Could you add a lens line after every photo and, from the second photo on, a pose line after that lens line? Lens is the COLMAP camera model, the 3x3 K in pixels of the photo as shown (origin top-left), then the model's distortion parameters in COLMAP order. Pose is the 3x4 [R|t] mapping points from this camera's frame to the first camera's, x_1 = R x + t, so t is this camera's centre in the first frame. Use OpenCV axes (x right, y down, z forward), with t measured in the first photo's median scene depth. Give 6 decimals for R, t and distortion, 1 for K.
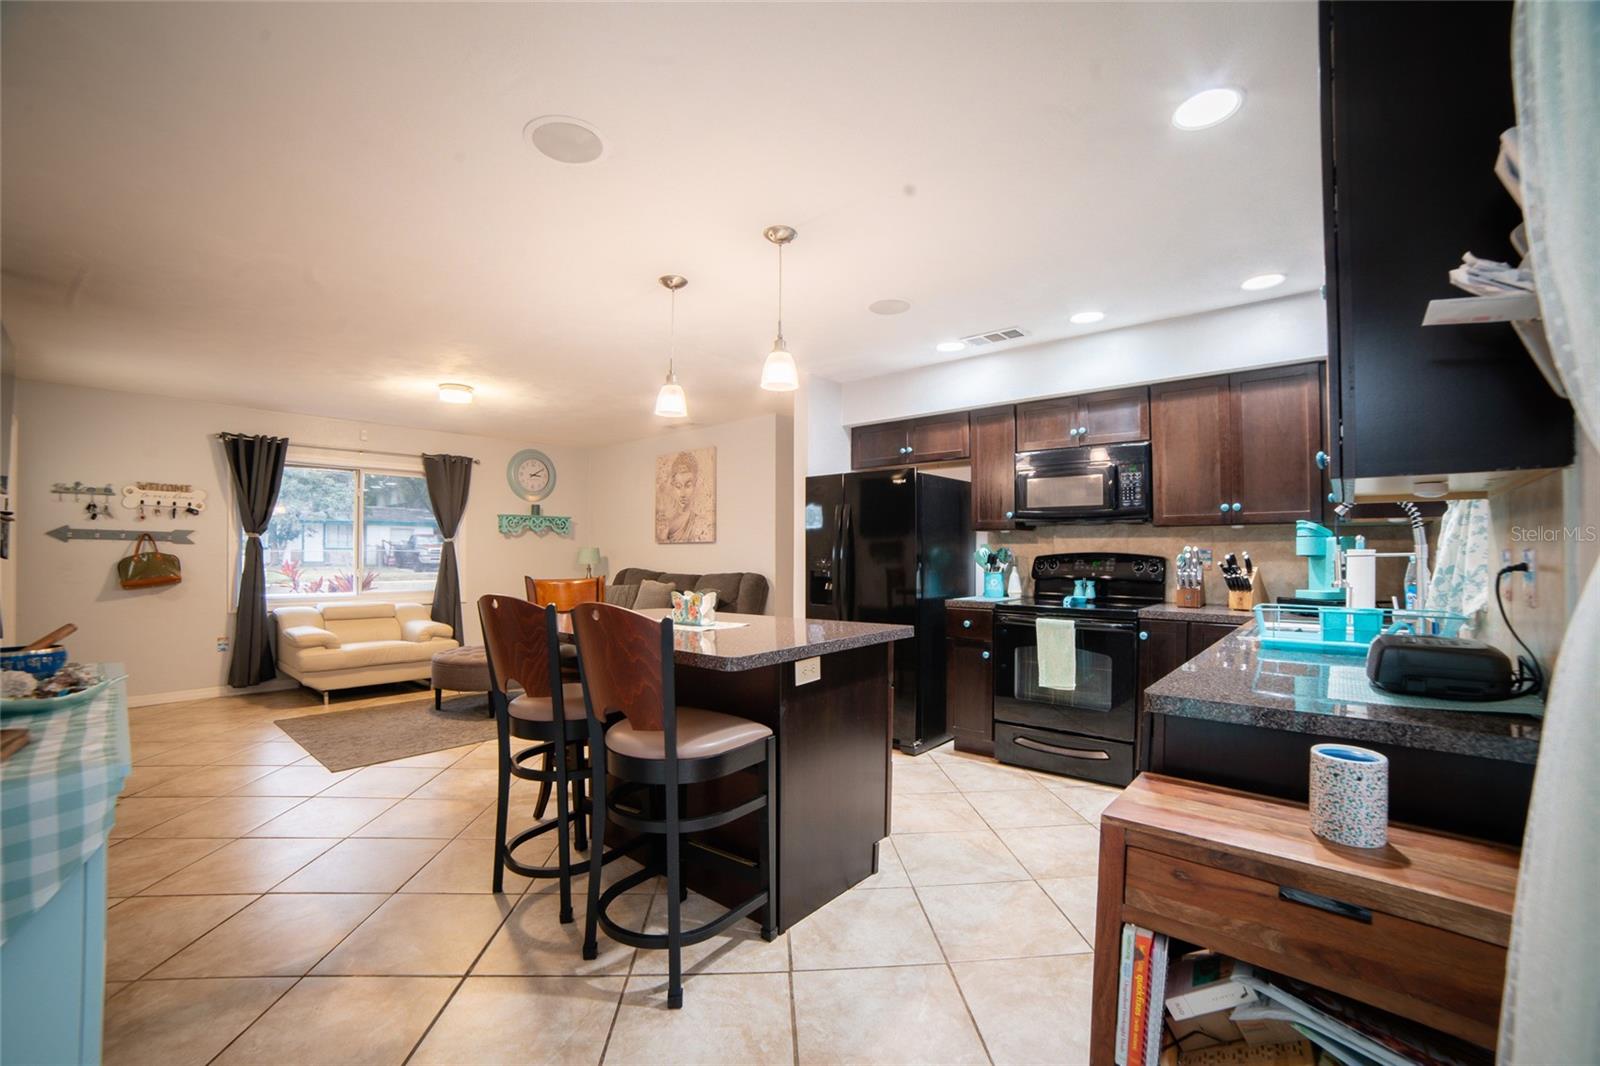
lens RADIAL K [[661.8, 0, 803.9], [0, 661.8, 547.3], [0, 0, 1]] dist [-0.108240, 0.039374]
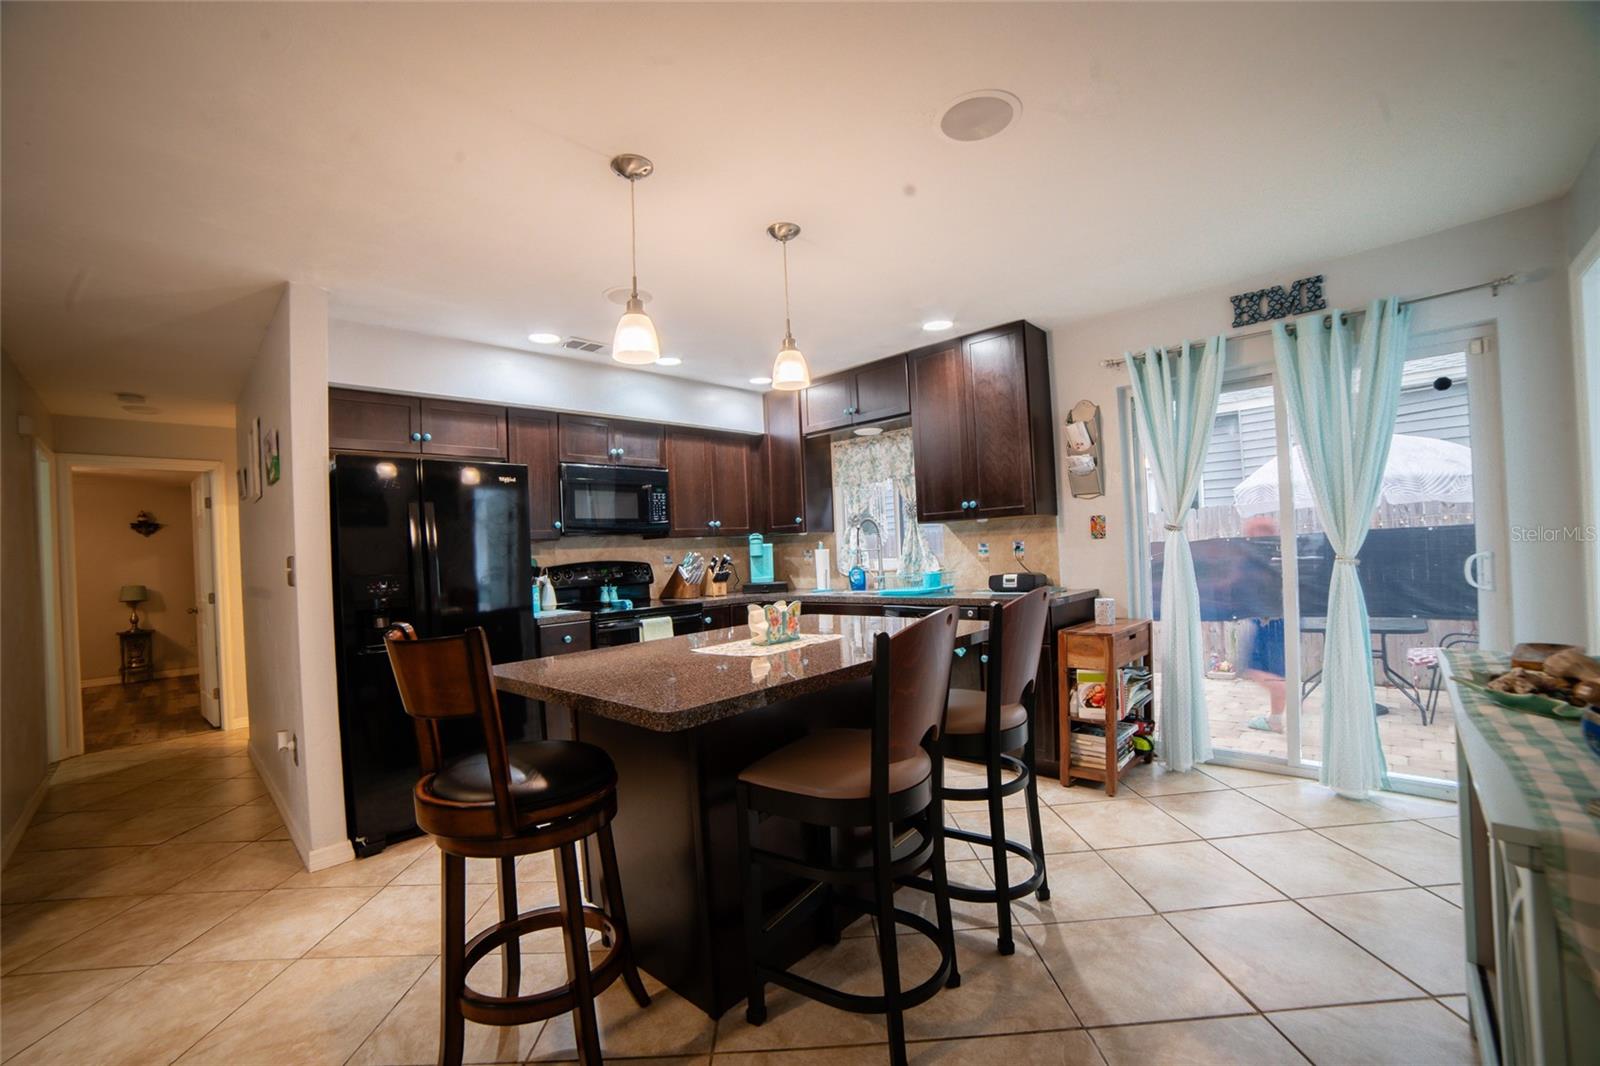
lens RADIAL K [[661.8, 0, 803.9], [0, 661.8, 547.3], [0, 0, 1]] dist [-0.108240, 0.039374]
pose [[0.045335, 0.002313, 0.998969, -0.670474], [0.039047, 0.999229, -0.004086, 0.002260], [-0.998208, 0.039192, 0.045210, 0.620195]]
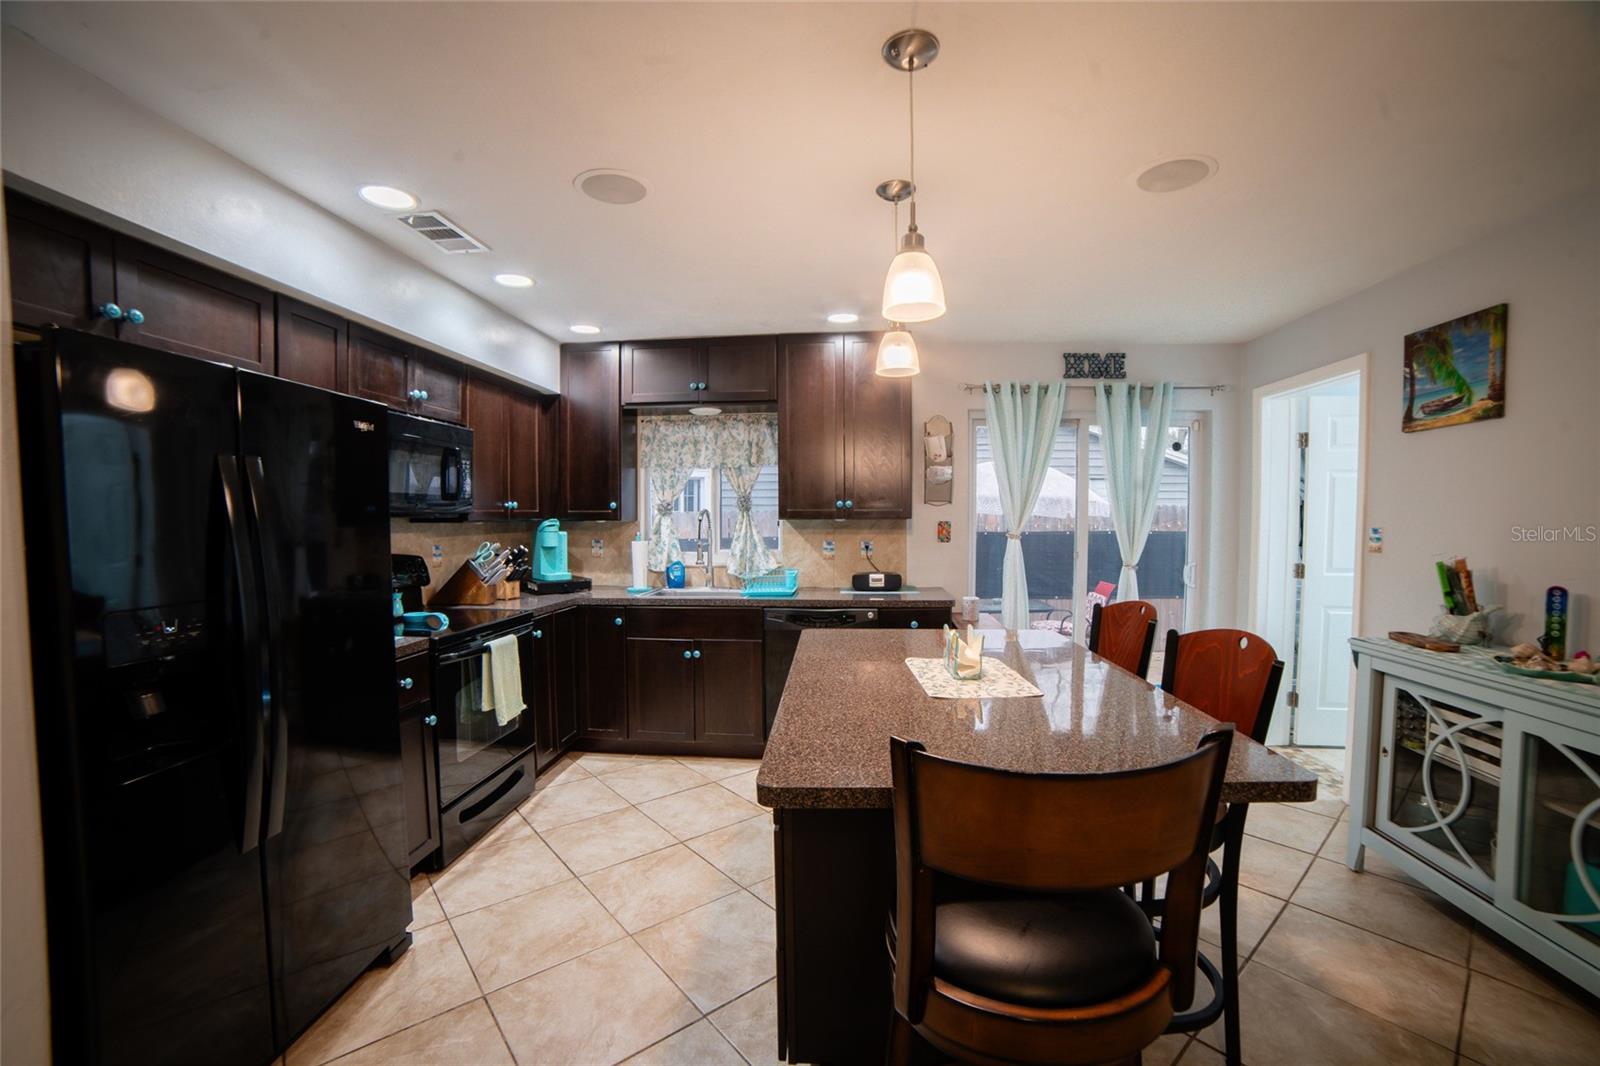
lens RADIAL K [[661.8, 0, 803.9], [0, 661.8, 547.3], [0, 0, 1]] dist [-0.108240, 0.039374]
pose [[-0.590716, -0.037203, 0.806022, -0.432466], [-0.004085, 0.999062, 0.043120, -0.034687], [-0.806870, 0.022179, -0.590313, 1.055174]]
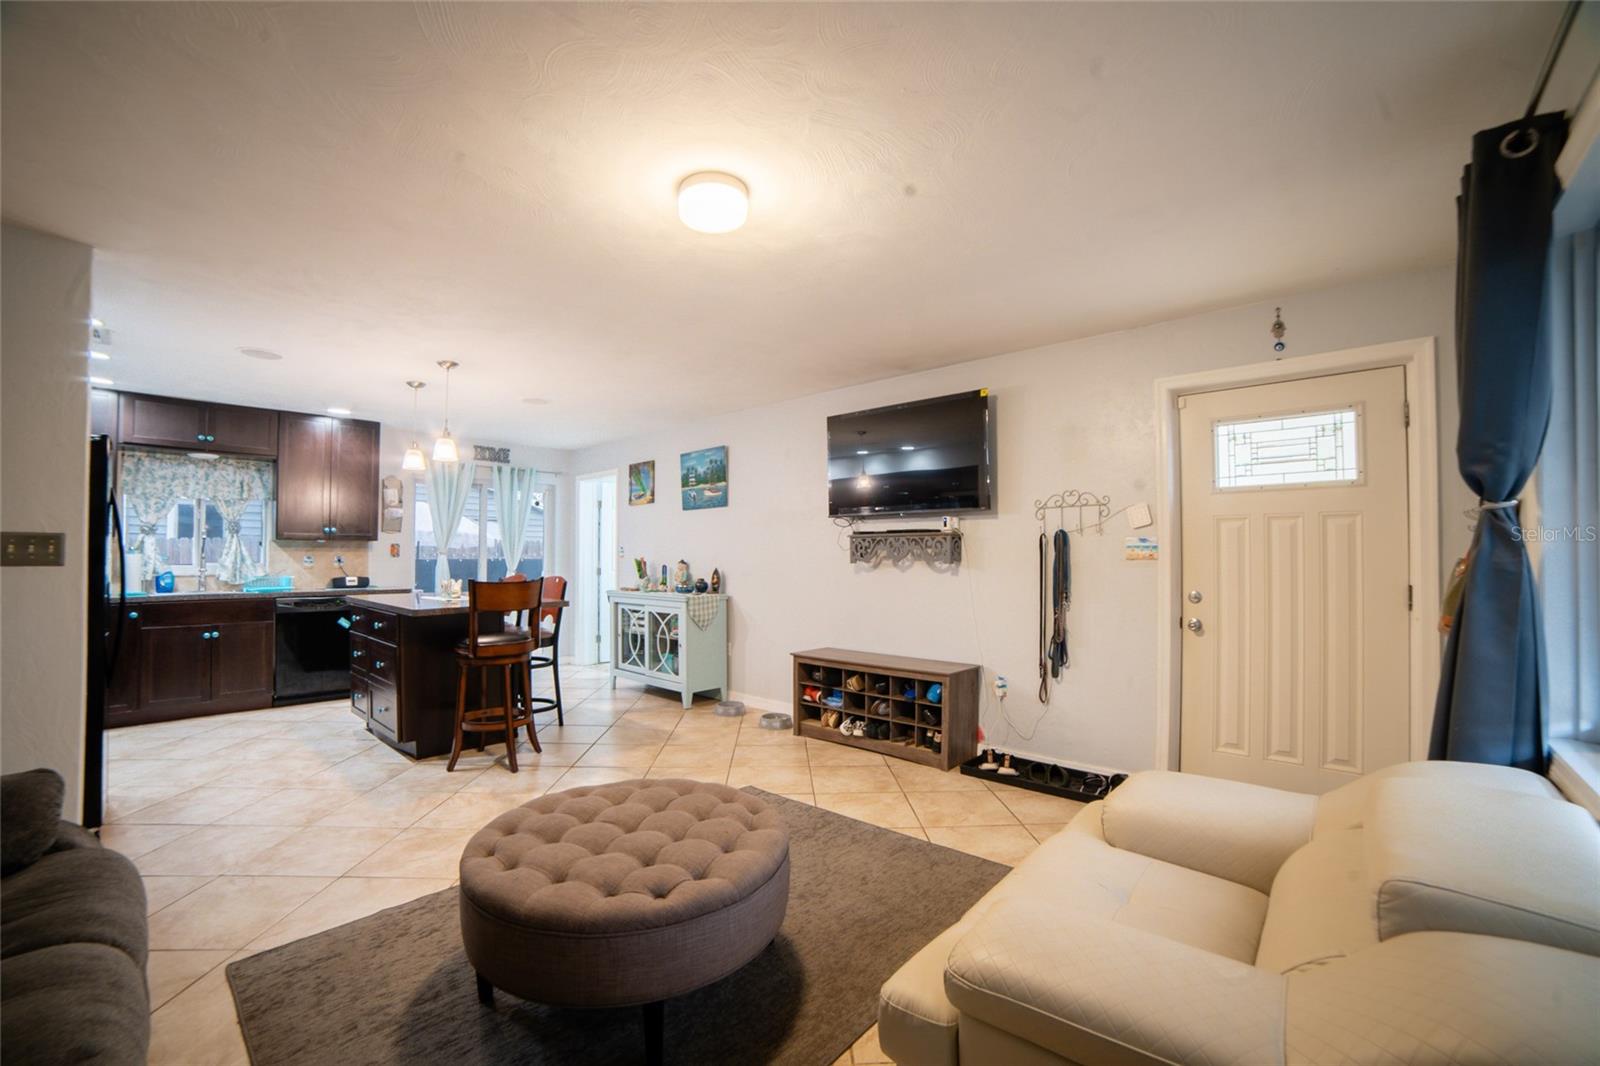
lens RADIAL K [[661.8, 0, 803.9], [0, 661.8, 547.3], [0, 0, 1]] dist [-0.108240, 0.039374]
pose [[-0.999487, -0.001578, 0.031985, -0.783789], [-0.002348, 0.999708, -0.024036, 0.014128], [-0.031938, -0.024099, -0.999199, 1.811279]]
